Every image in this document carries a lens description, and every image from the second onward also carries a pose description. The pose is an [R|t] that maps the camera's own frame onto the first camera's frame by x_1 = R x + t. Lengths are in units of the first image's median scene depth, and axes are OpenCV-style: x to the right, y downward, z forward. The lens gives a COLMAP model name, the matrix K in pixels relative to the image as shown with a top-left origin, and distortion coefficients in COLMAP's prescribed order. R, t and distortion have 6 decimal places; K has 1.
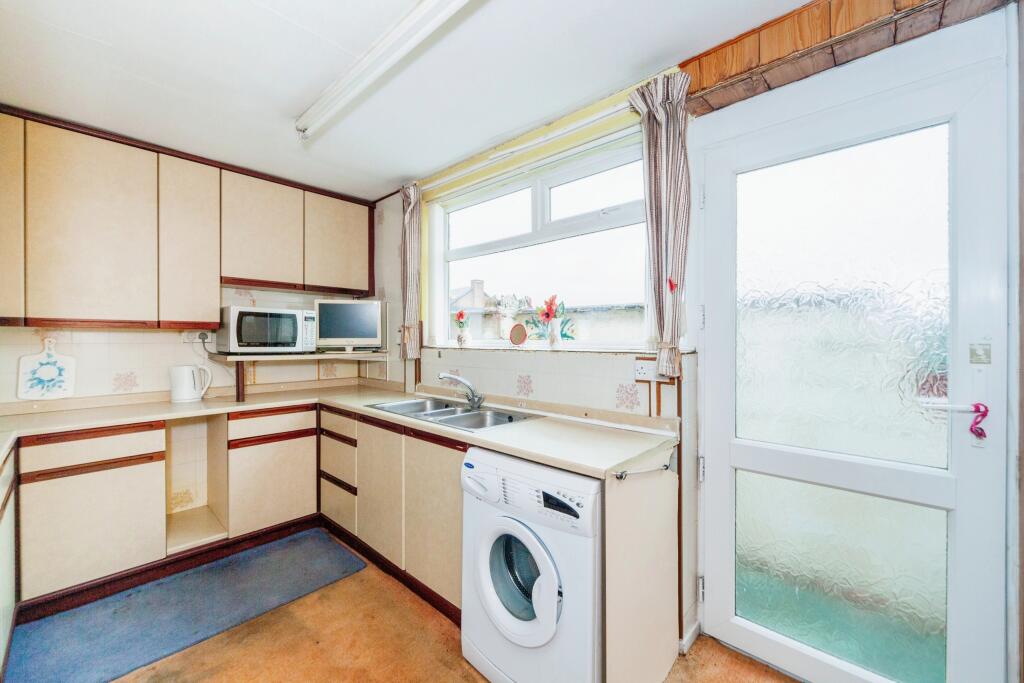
lens RADIAL K [[410.2, 0, 512.0], [0, 410.2, 341.5], [0, 0, 1]] dist [-0.032312, -0.000008]
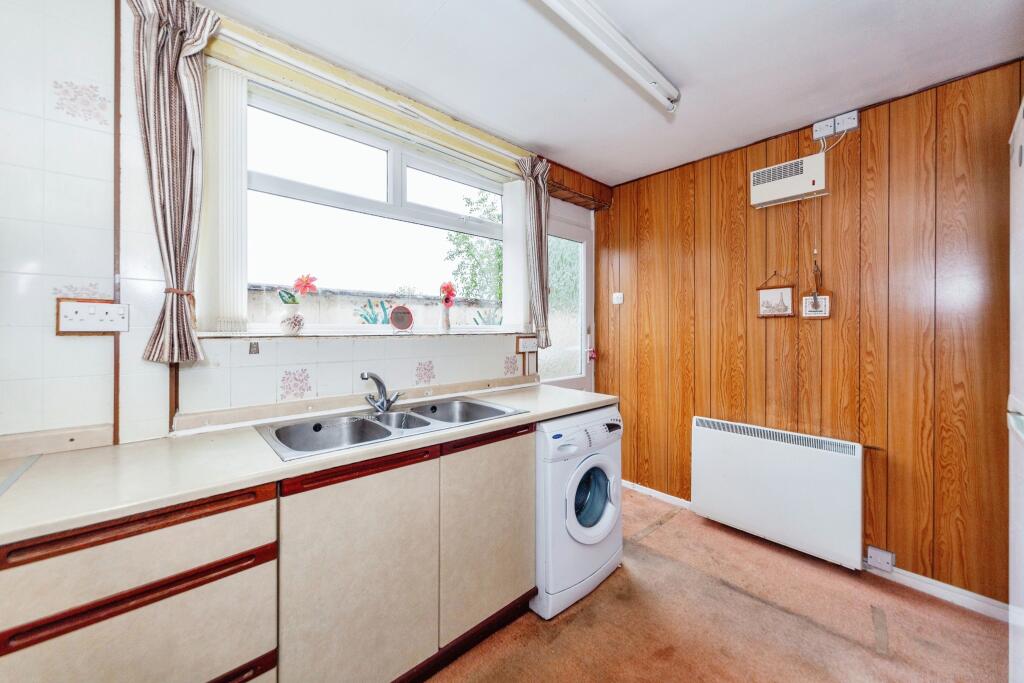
lens RADIAL K [[364.2, 0, 508.9], [0, 364.2, 322.6], [0, 0, 1]] dist [-0.000038, 0.000014]
pose [[0.101171, 0.003647, 0.994862, -0.901401], [-0.006784, 0.999973, -0.002976, -0.007147], [-0.994846, -0.006448, 0.101193, 0.826810]]
